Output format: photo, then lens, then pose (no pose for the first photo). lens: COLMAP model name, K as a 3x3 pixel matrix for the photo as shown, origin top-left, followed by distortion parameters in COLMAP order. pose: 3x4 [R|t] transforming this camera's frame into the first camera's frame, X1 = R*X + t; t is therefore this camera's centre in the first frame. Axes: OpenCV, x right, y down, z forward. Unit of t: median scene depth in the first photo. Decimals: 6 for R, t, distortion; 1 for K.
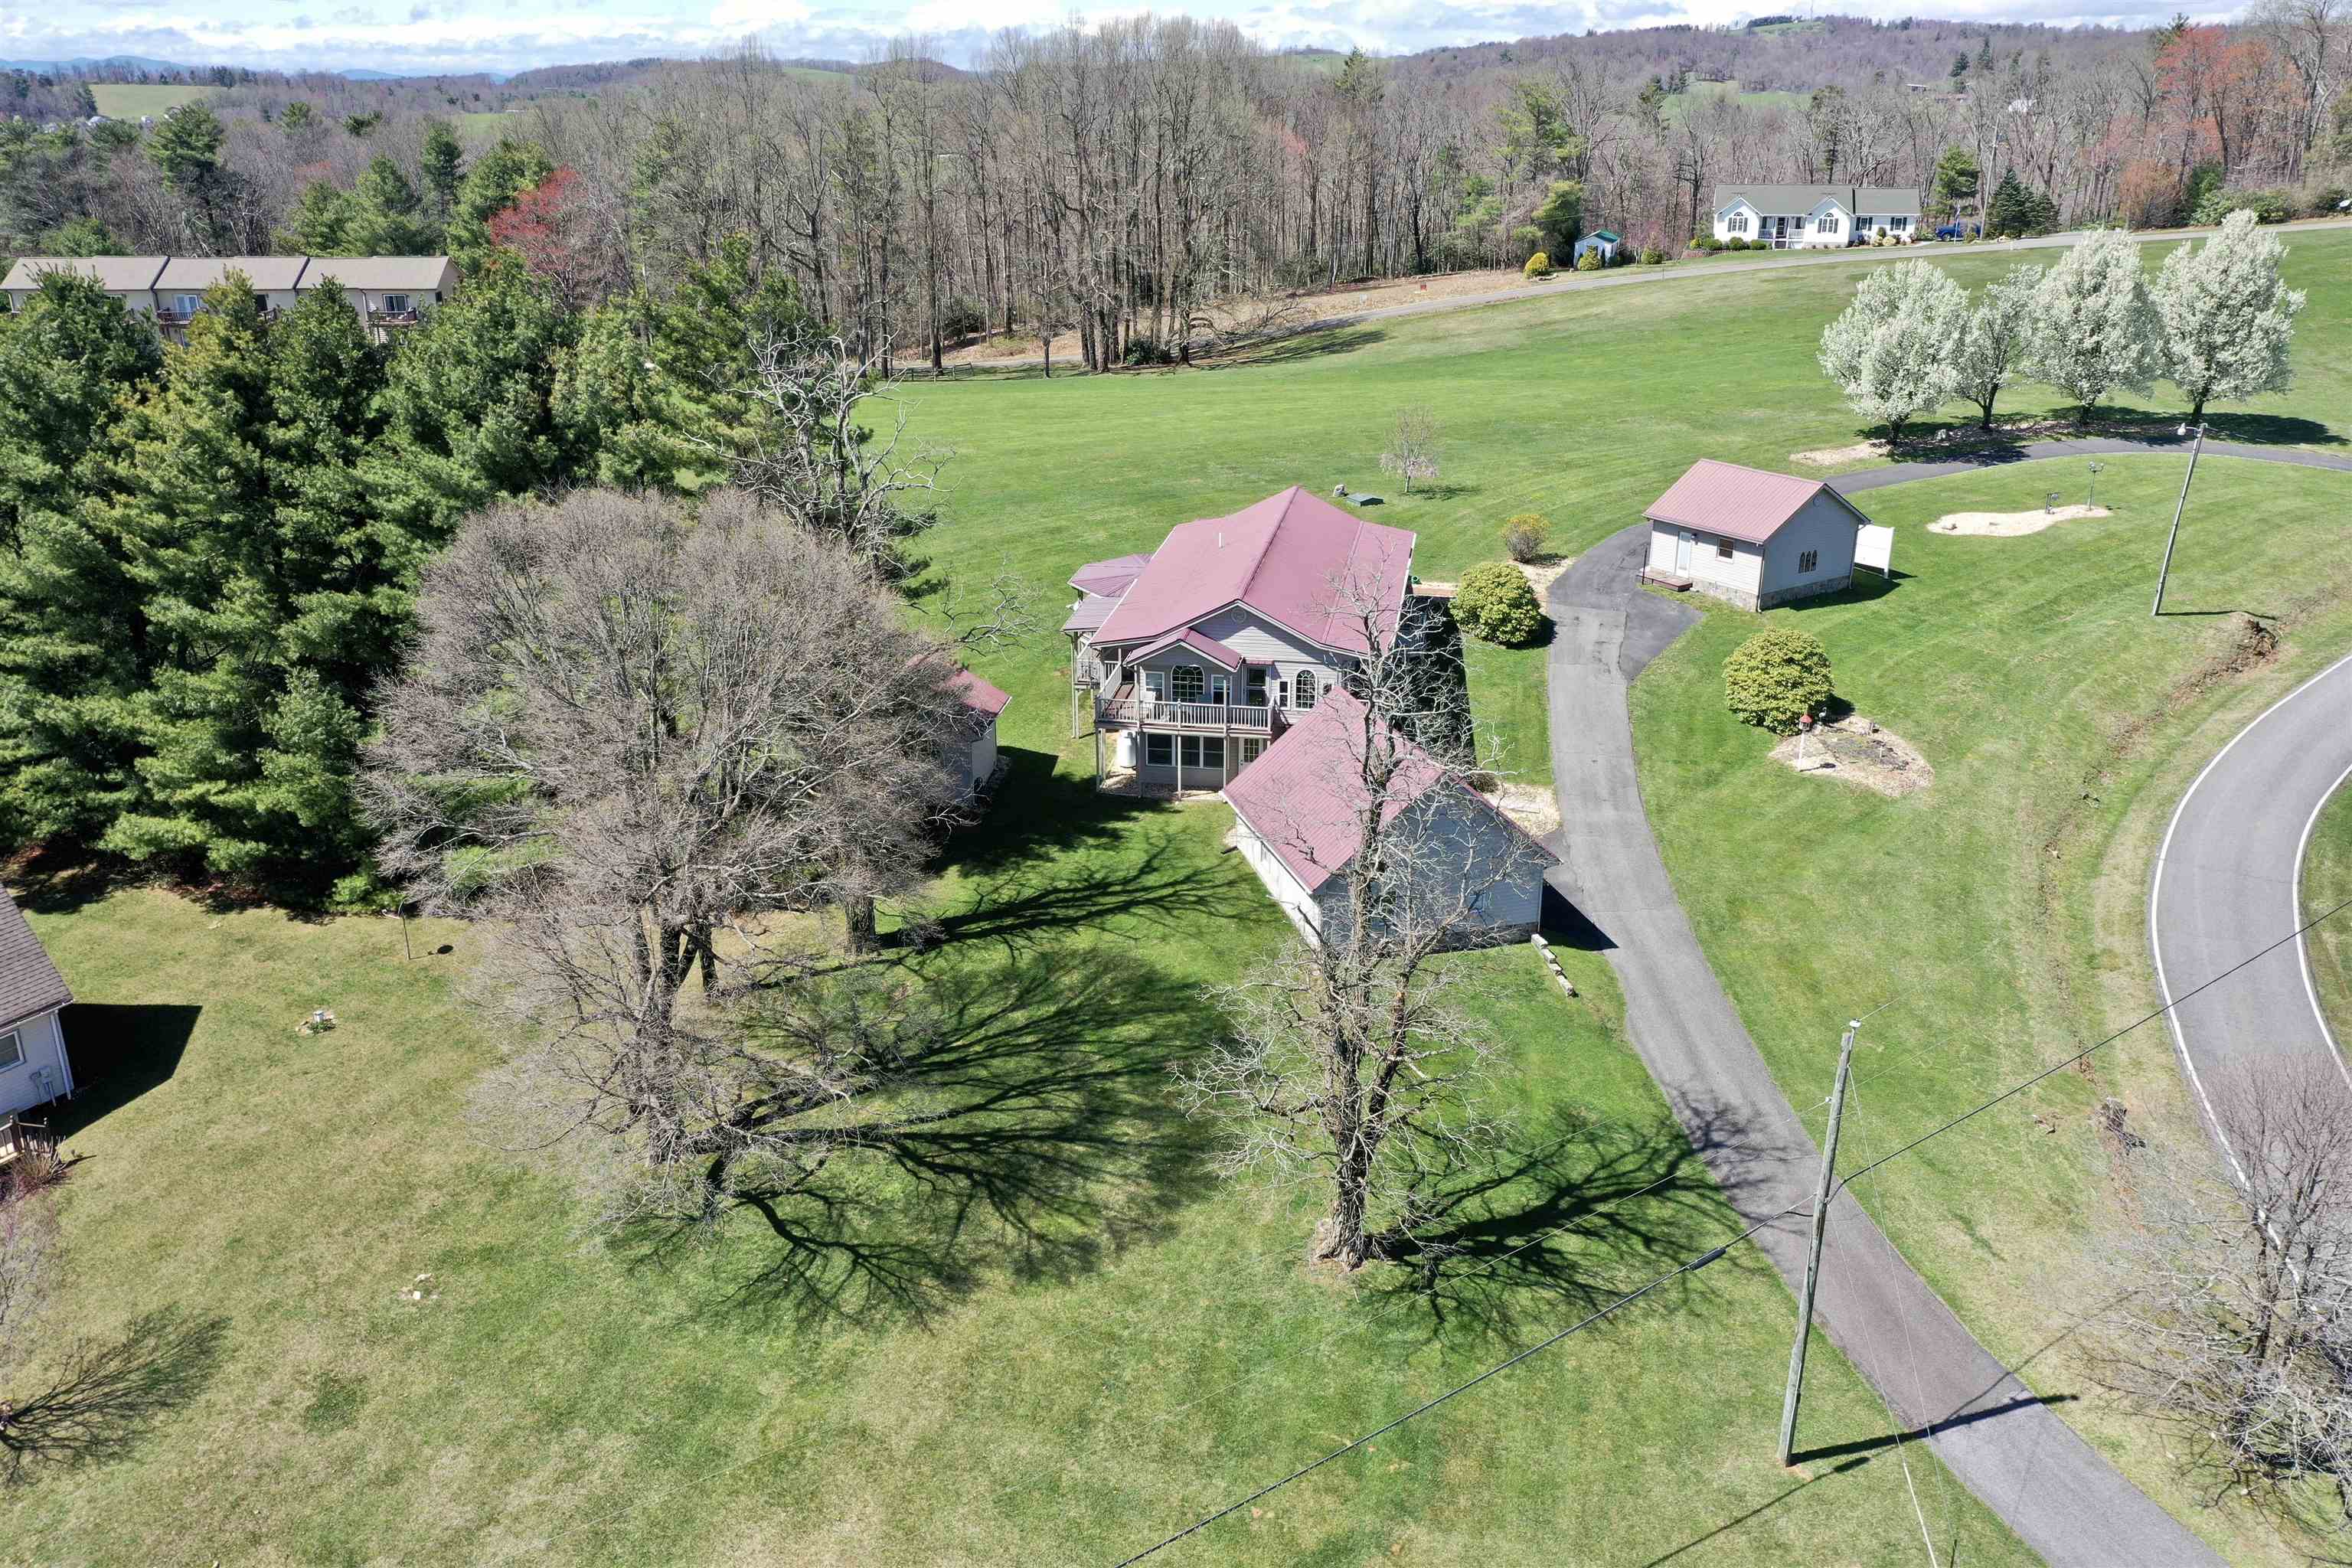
lens RADIAL K [[1882.0, 0, 1183.6], [0, 1882.0, 782.7], [0, 0, 1]] dist [0.027185, 0.003296]
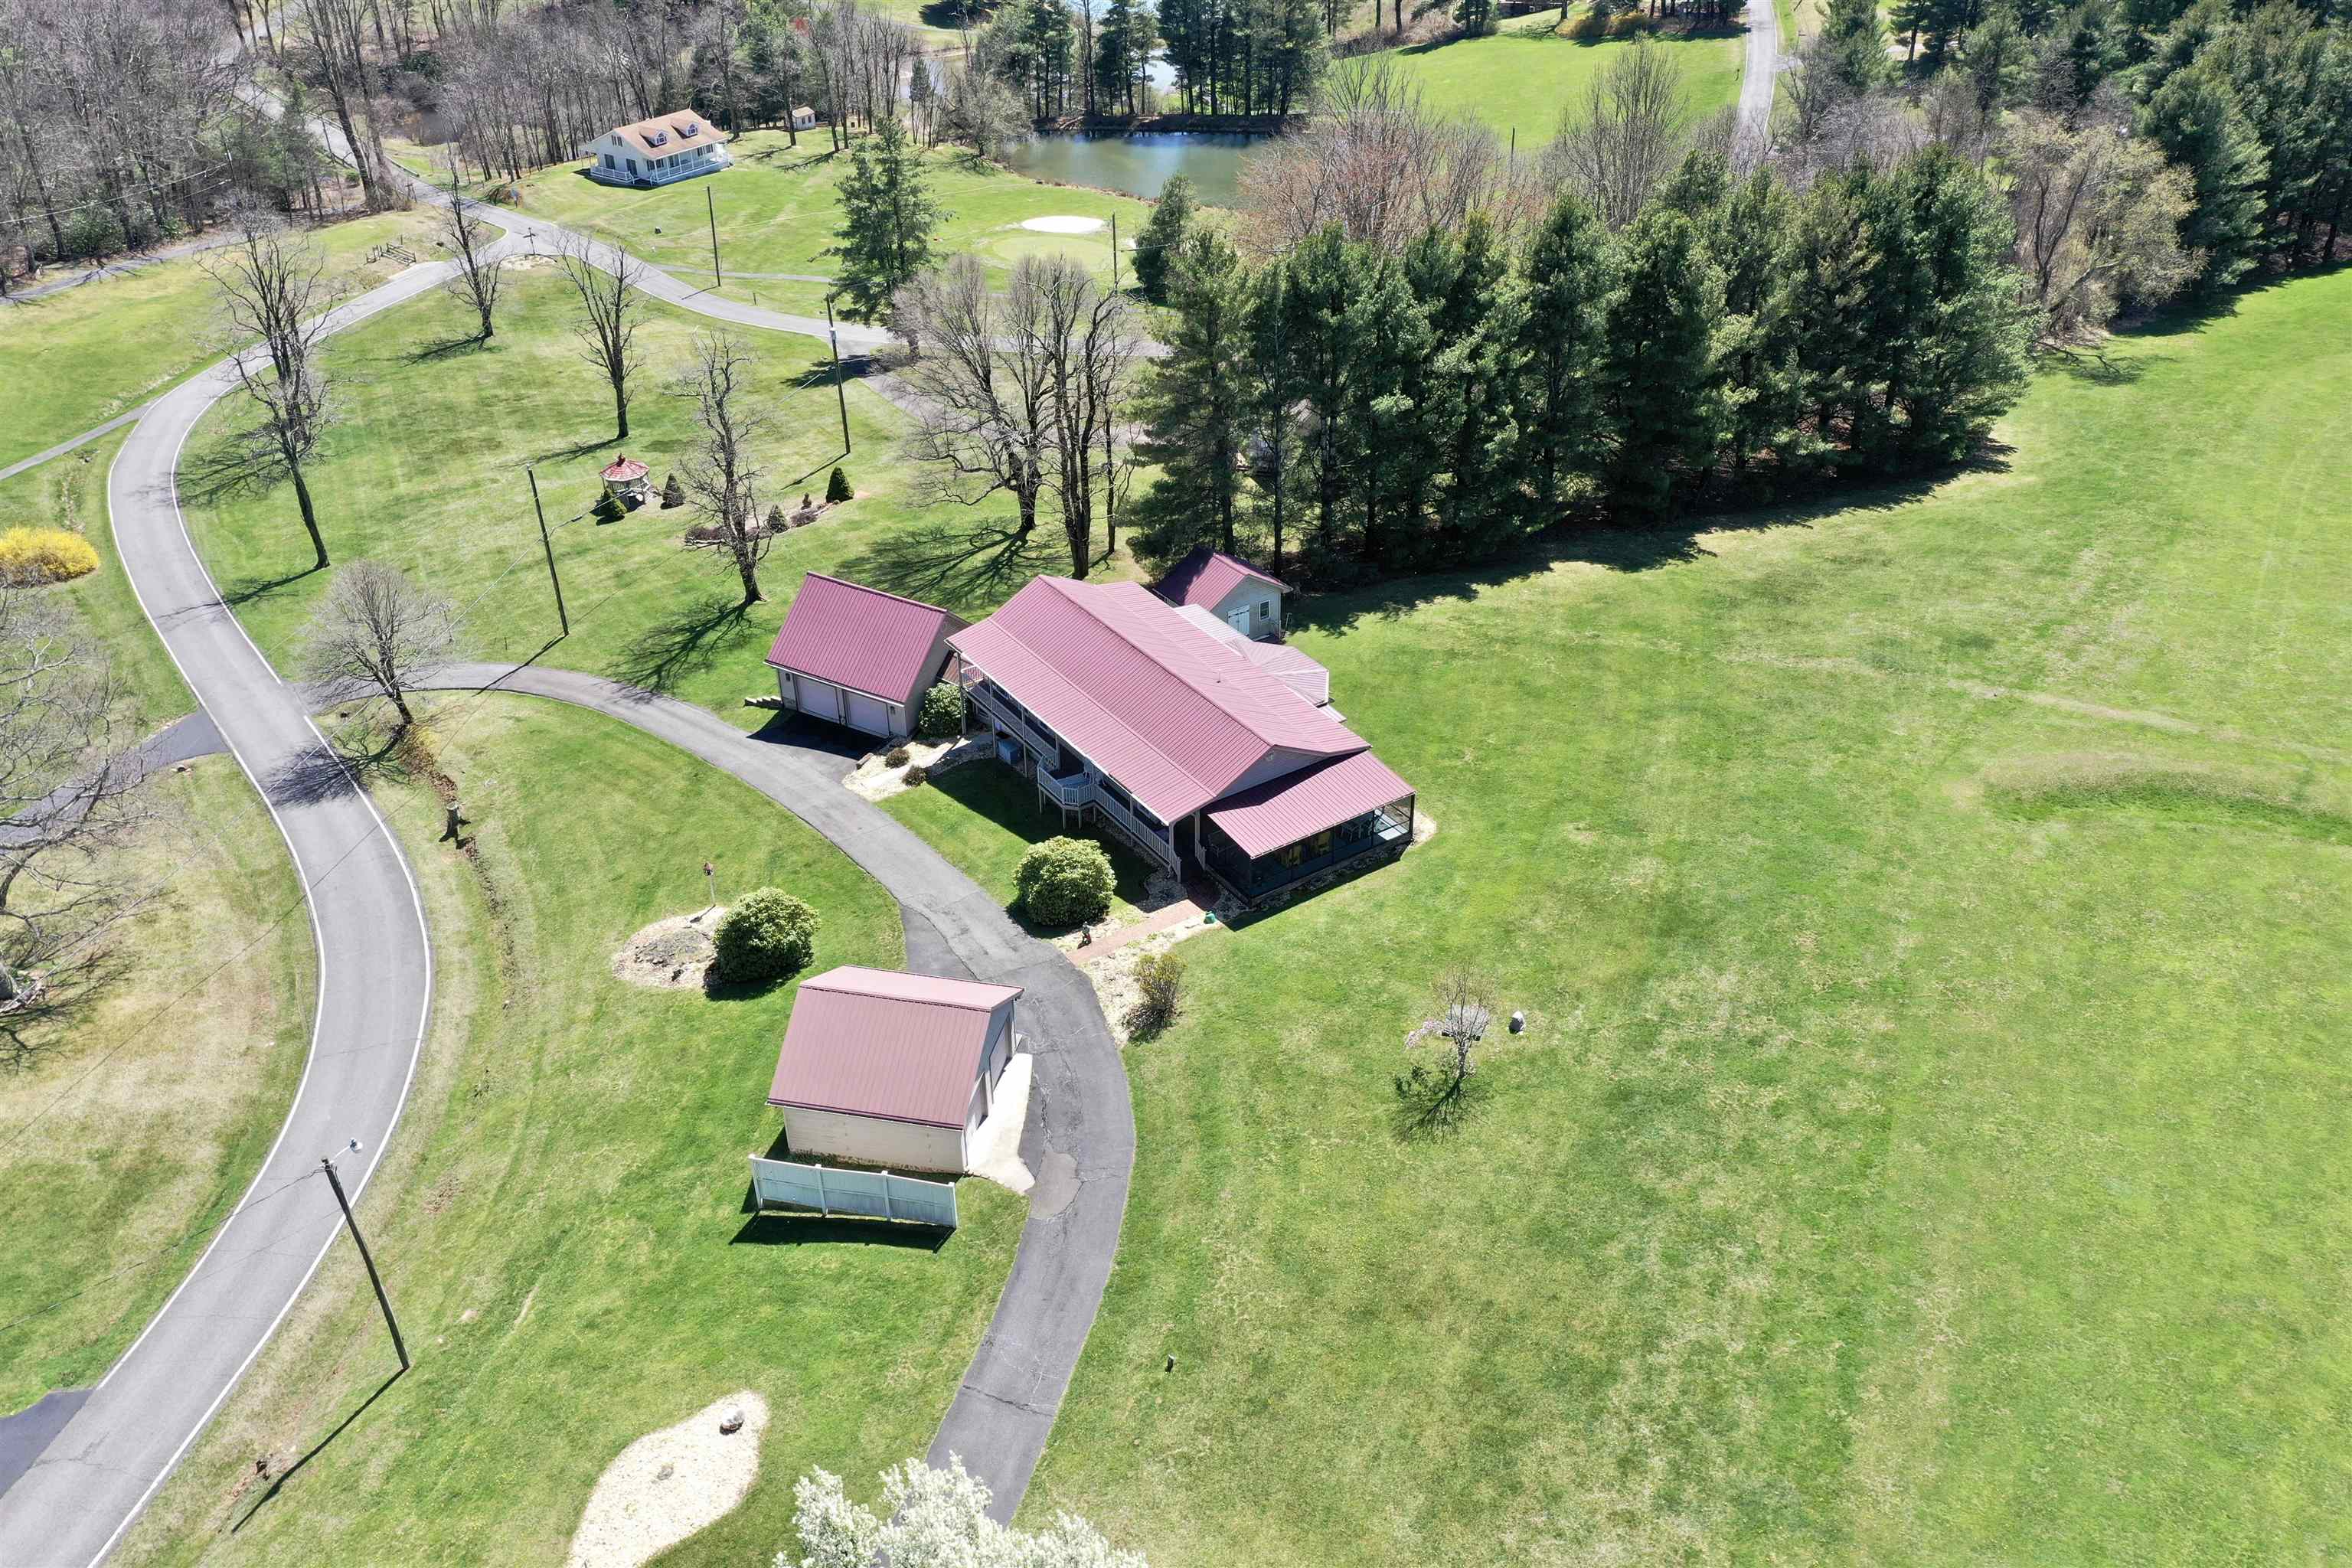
lens RADIAL K [[1877.7, 0, 1182.4], [0, 1877.7, 781.4], [0, 0, 1]] dist [0.025326, 0.002084]
pose [[-0.728239, 0.377200, -0.572178, 0.793353], [-0.233468, 0.648414, 0.724604, -1.014562], [0.644329, 0.661271, -0.384137, 1.670503]]
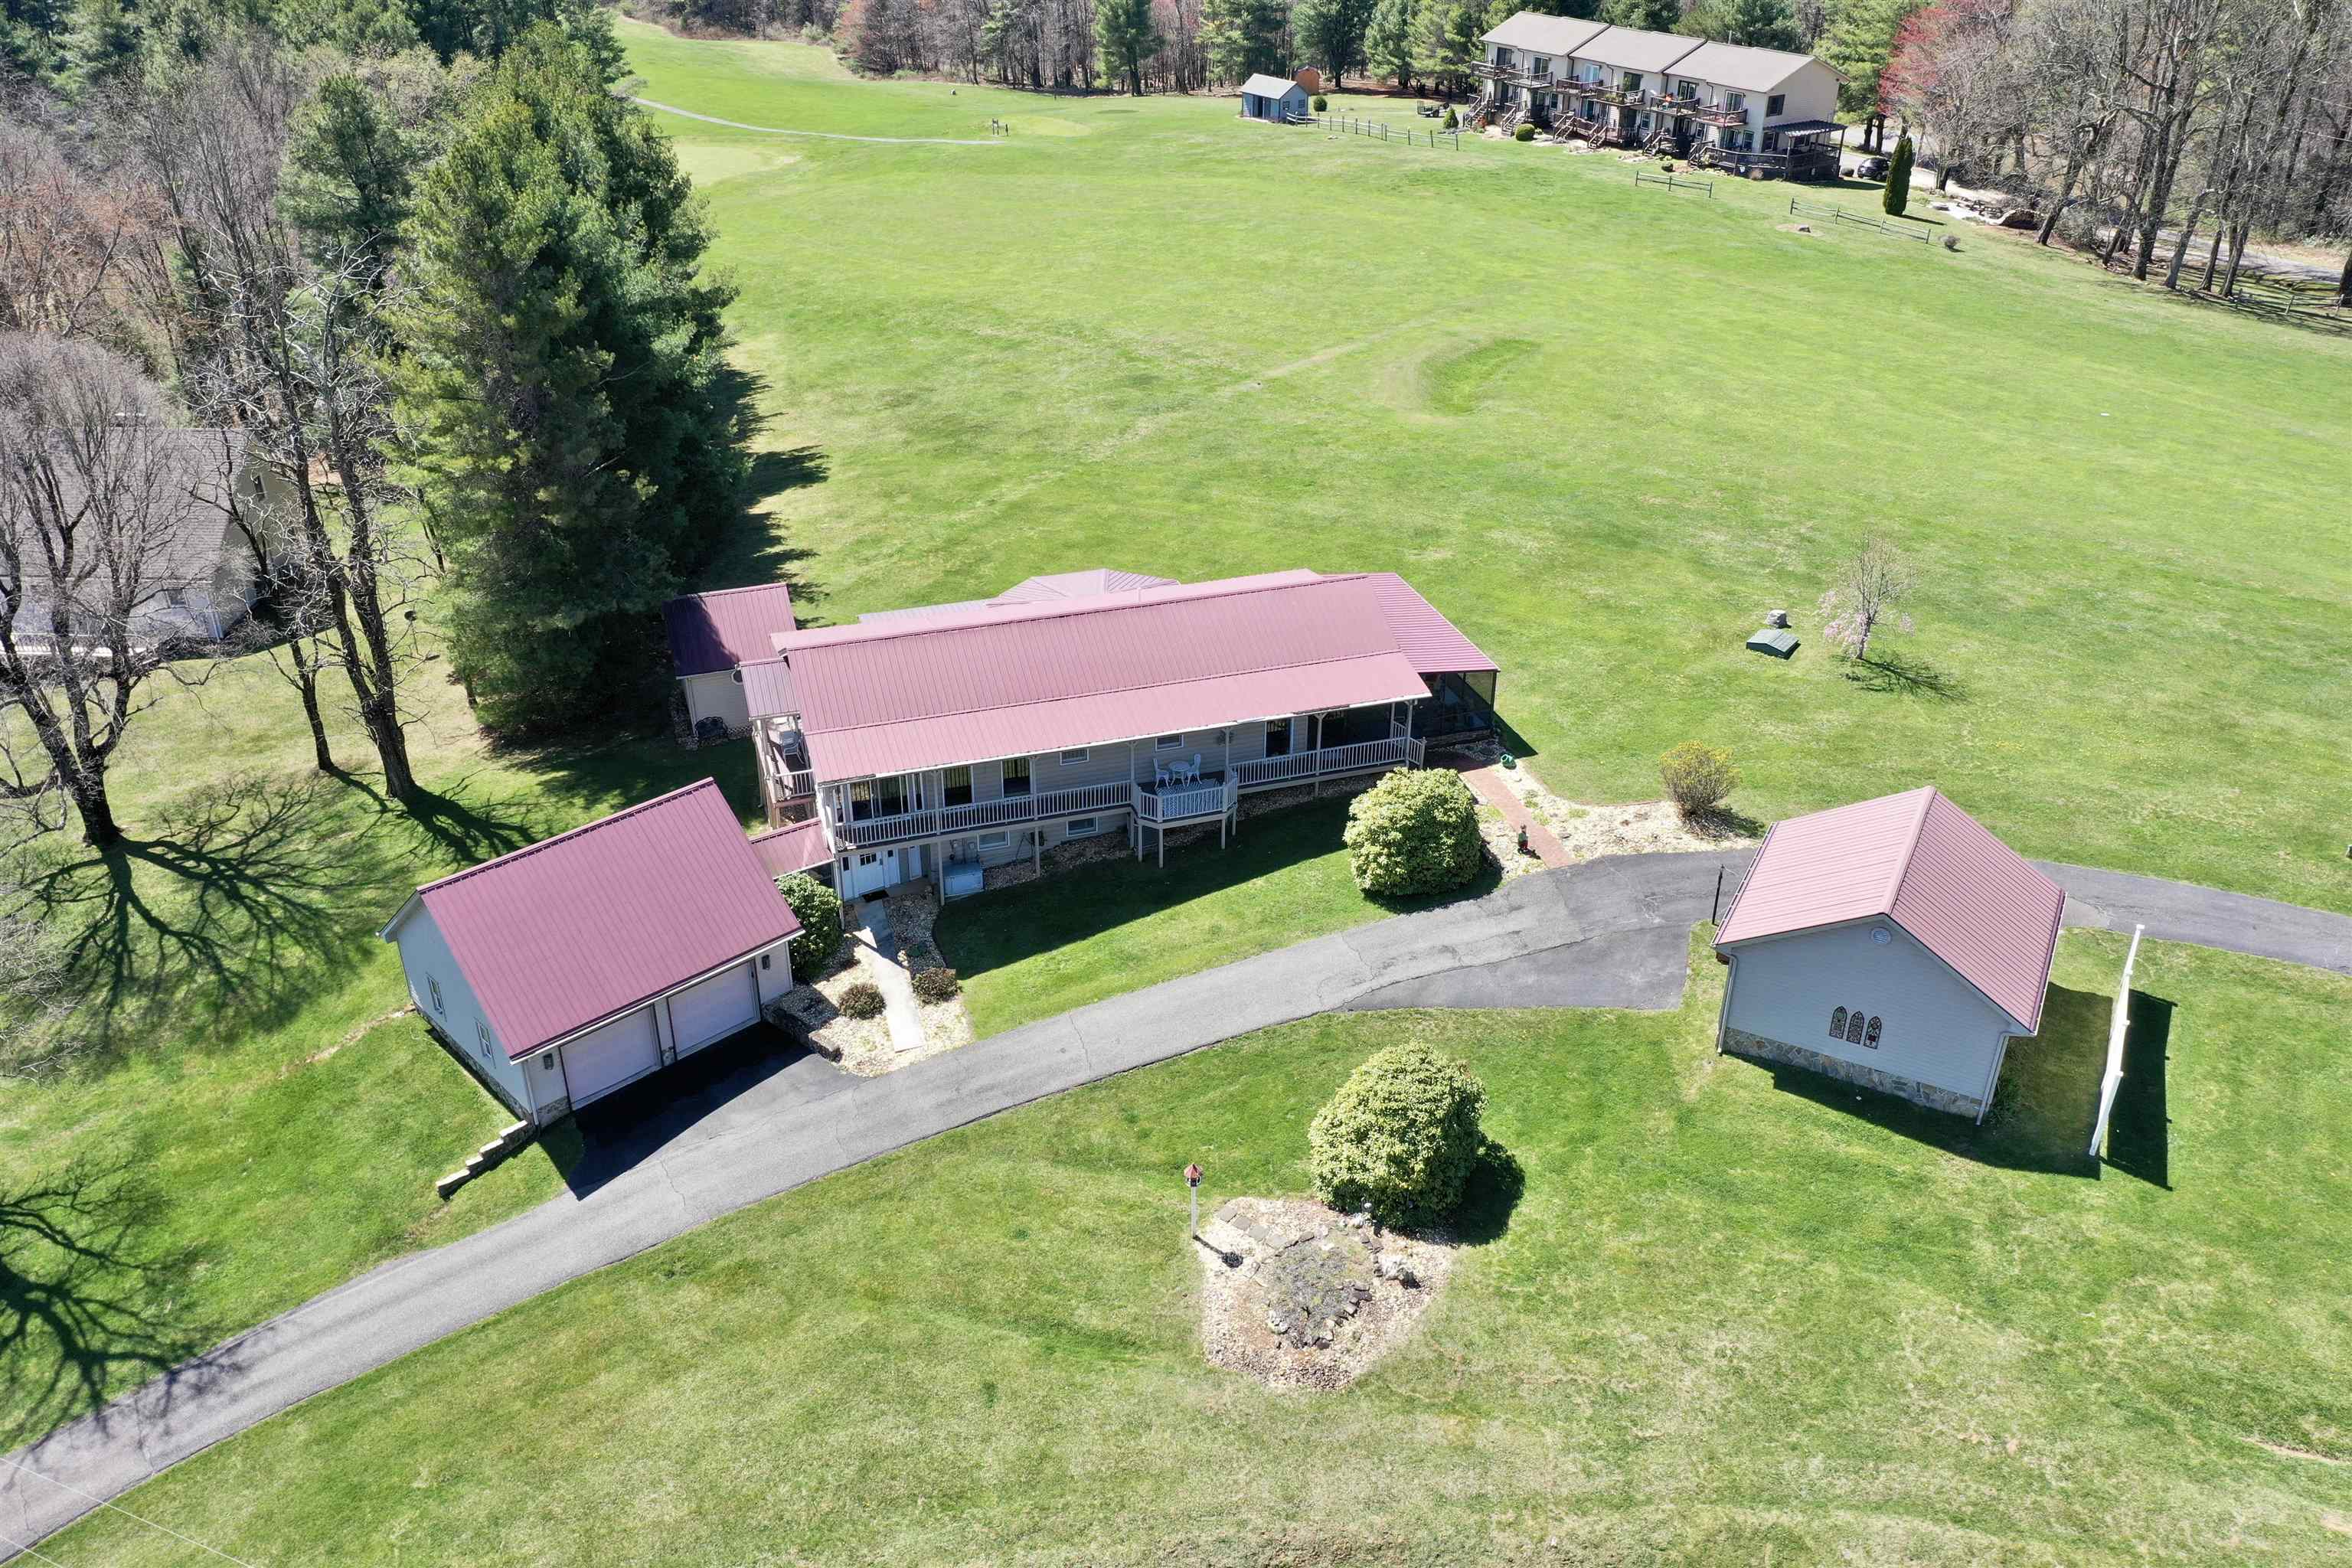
lens RADIAL K [[1877.7, 0, 1182.4], [0, 1877.7, 781.4], [0, 0, 1]] dist [0.025326, 0.002084]
pose [[0.459202, 0.434311, -0.774924, 0.800747], [-0.317880, 0.894910, 0.313190, -0.366630], [0.829510, 0.102515, 0.549003, 0.664480]]
